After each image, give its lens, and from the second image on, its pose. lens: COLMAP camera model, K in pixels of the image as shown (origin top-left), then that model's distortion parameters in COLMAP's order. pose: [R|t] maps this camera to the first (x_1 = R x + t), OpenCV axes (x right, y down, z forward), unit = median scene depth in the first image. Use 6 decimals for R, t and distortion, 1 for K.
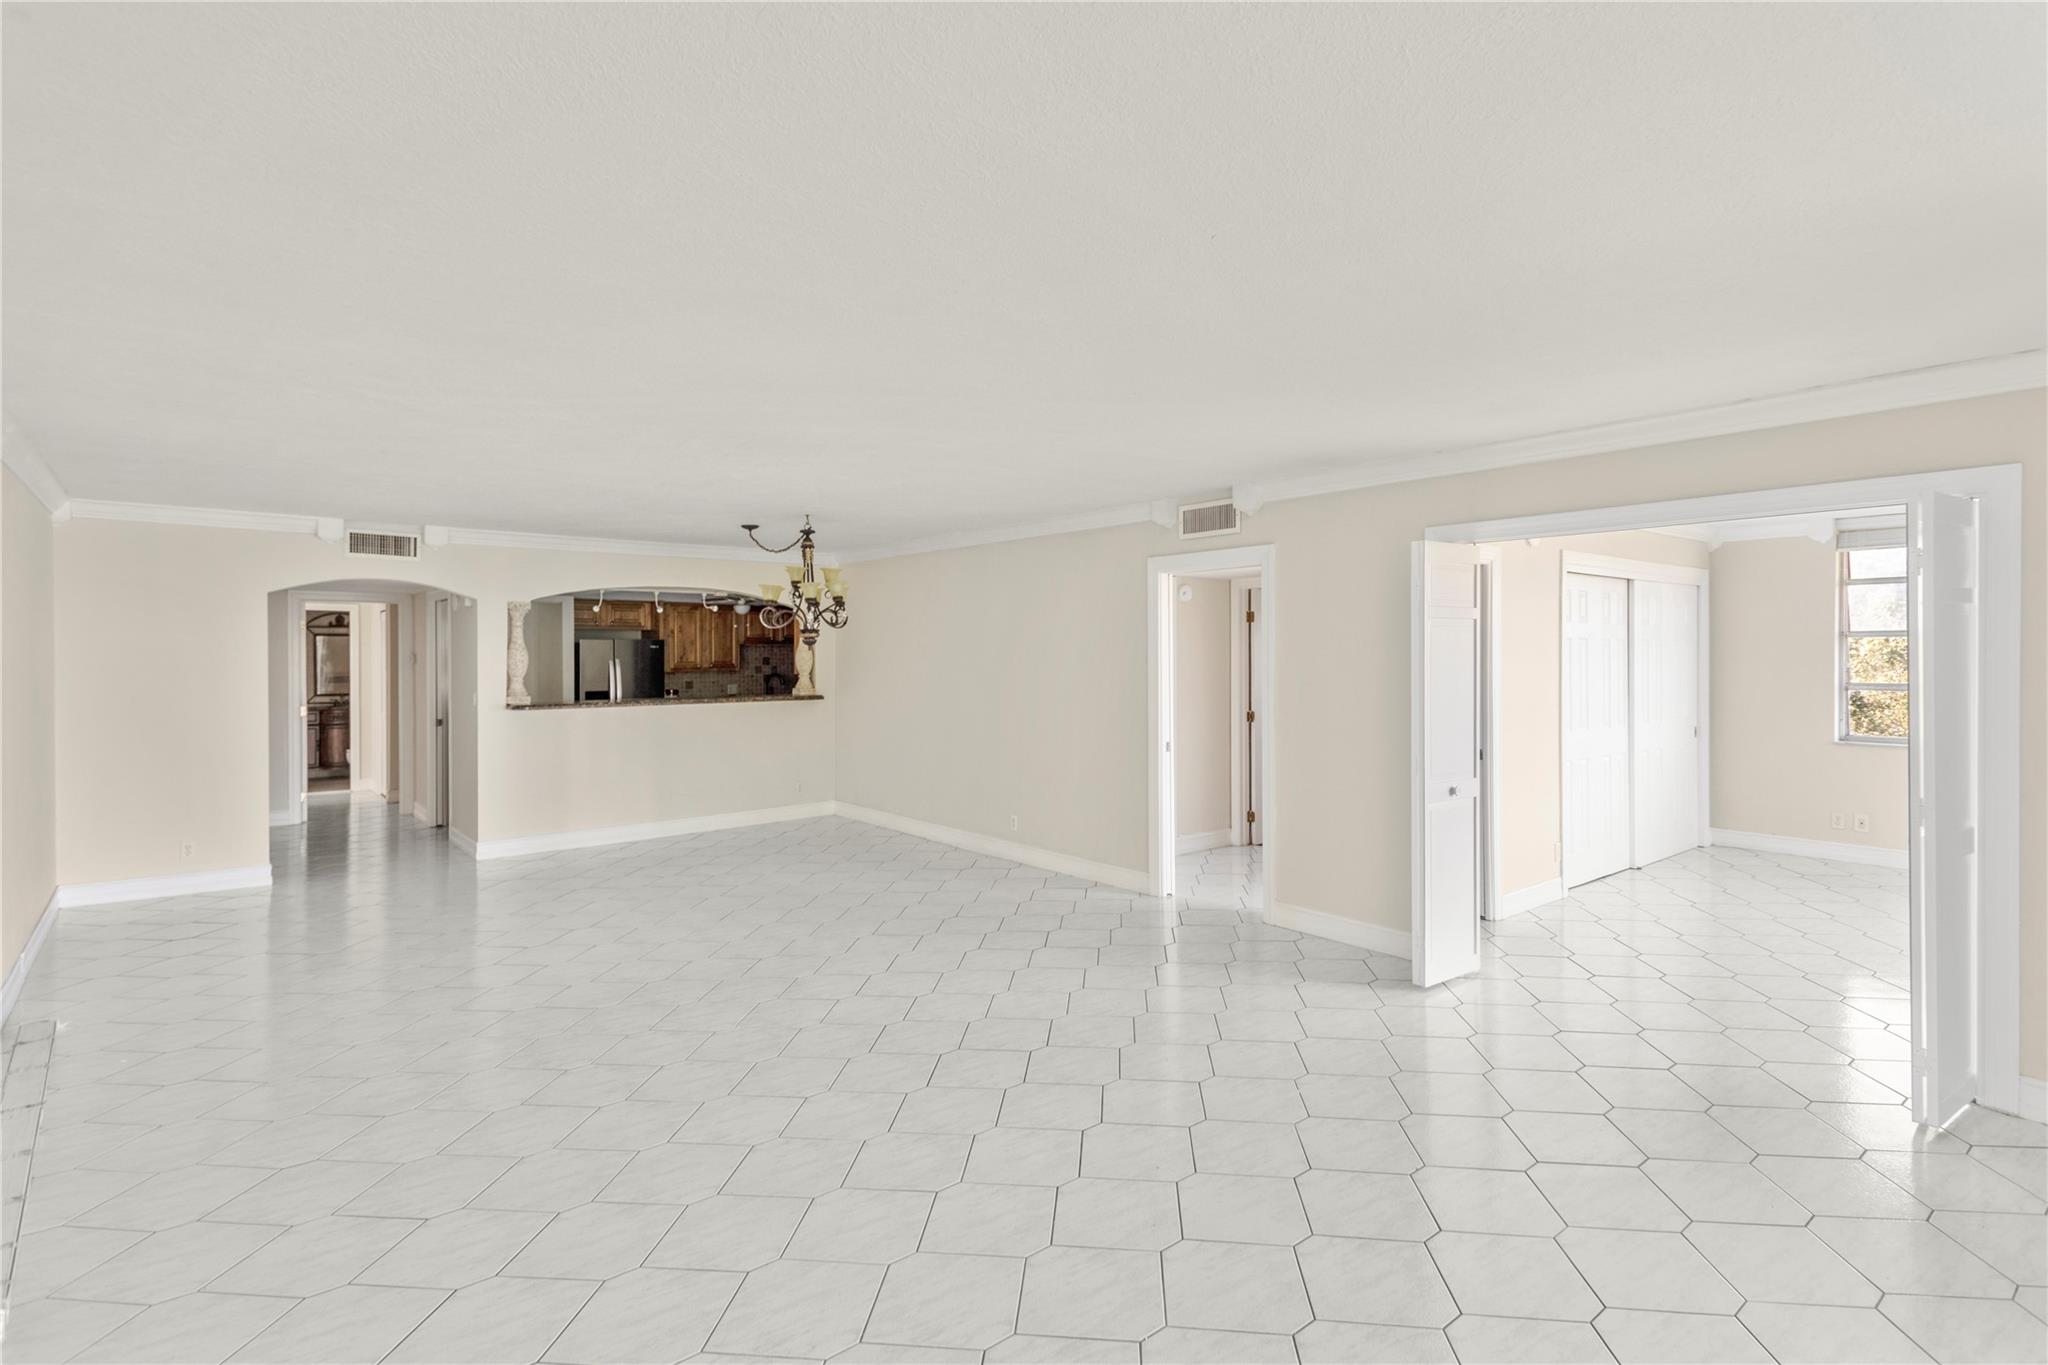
lens RADIAL K [[981.3, 0, 1026.3], [0, 981.3, 666.1], [0, 0, 1]] dist [0.014867, -0.000745]
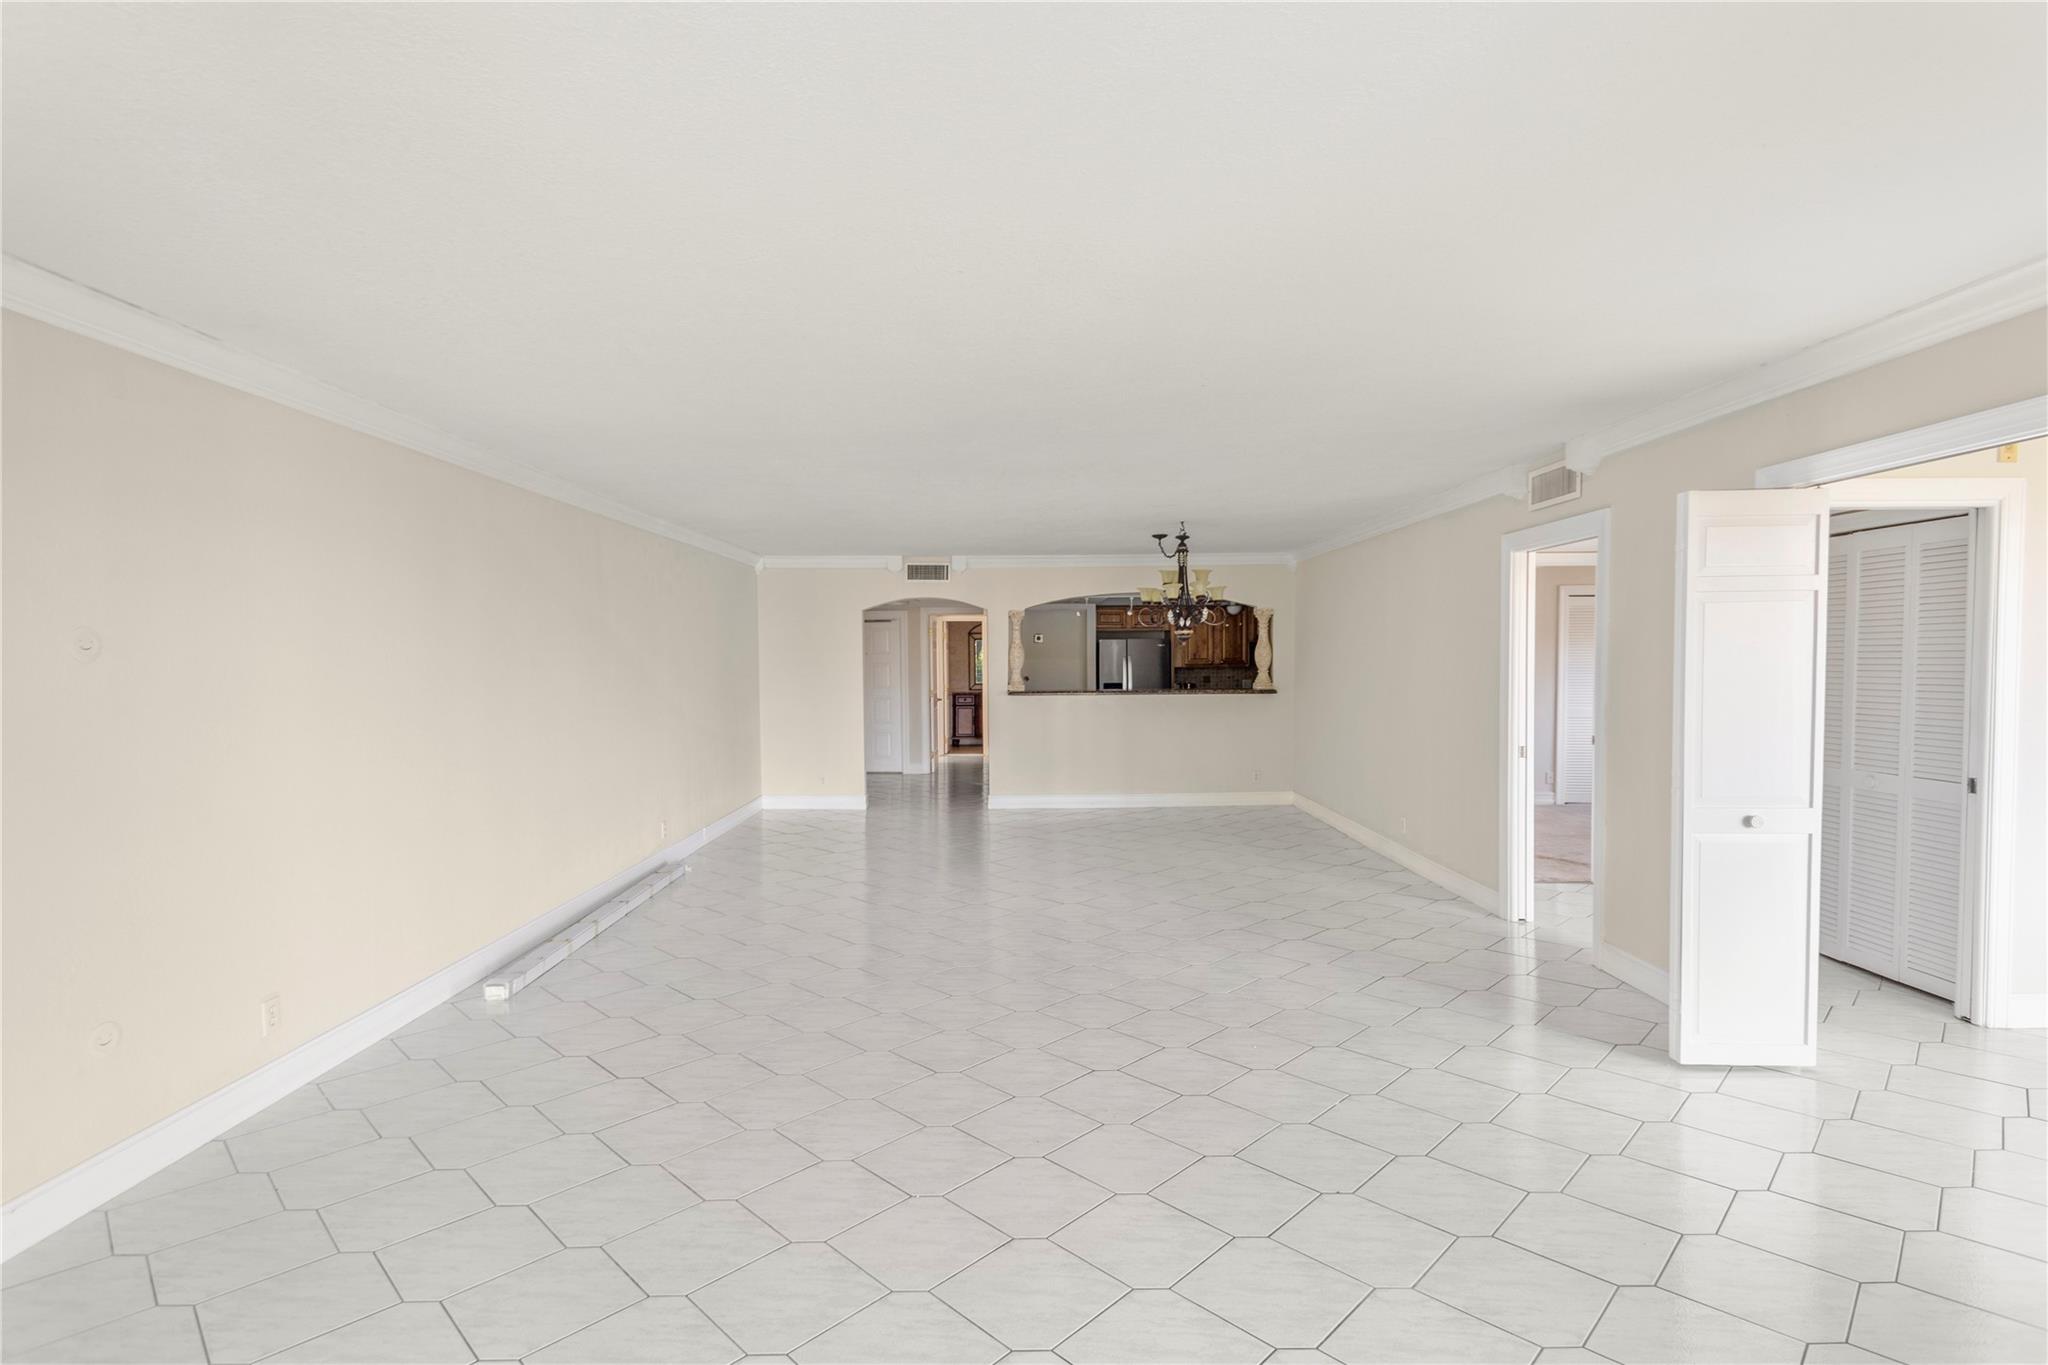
lens RADIAL K [[981.3, 0, 1036.7], [0, 981.3, 686.6], [0, 0, 1]] dist [0.014867, -0.000745]
pose [[0.768326, 0.014785, -0.639888, 0.308657], [-0.001367, 0.999769, 0.021460, 0.005562], [0.640057, -0.015614, 0.768169, 0.044780]]
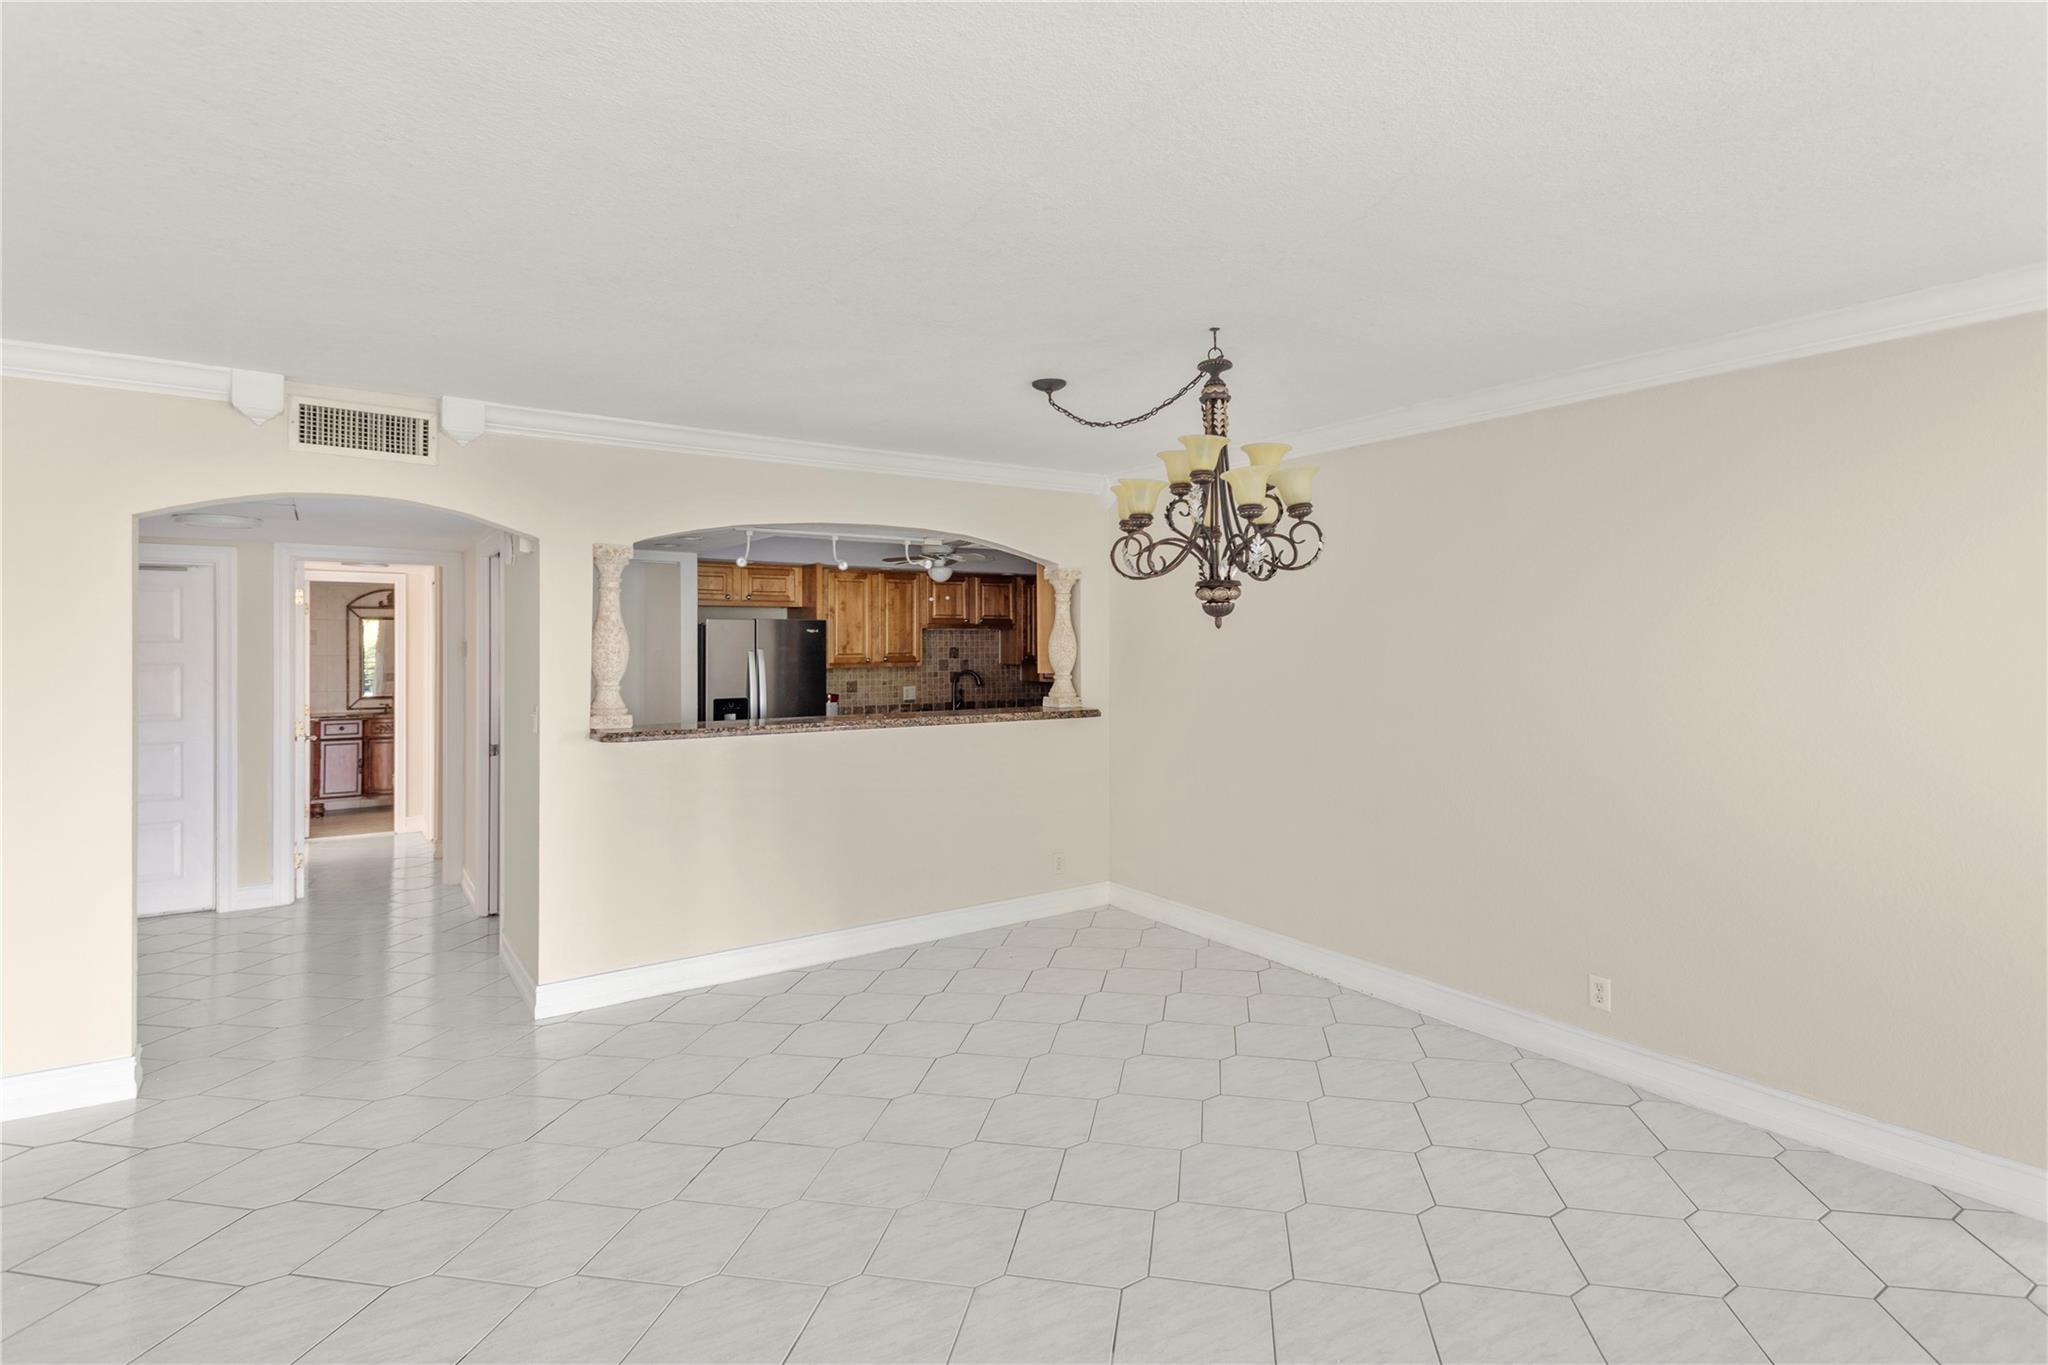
lens RADIAL K [[981.3, 0, 1011.9], [0, 981.3, 645.0], [0, 0, 1]] dist [0.014867, -0.000745]
pose [[0.995496, -0.002148, -0.094776, -0.237298], [0.000814, 0.999900, -0.014108, -0.000944], [0.094797, 0.013967, 0.995399, 0.467635]]
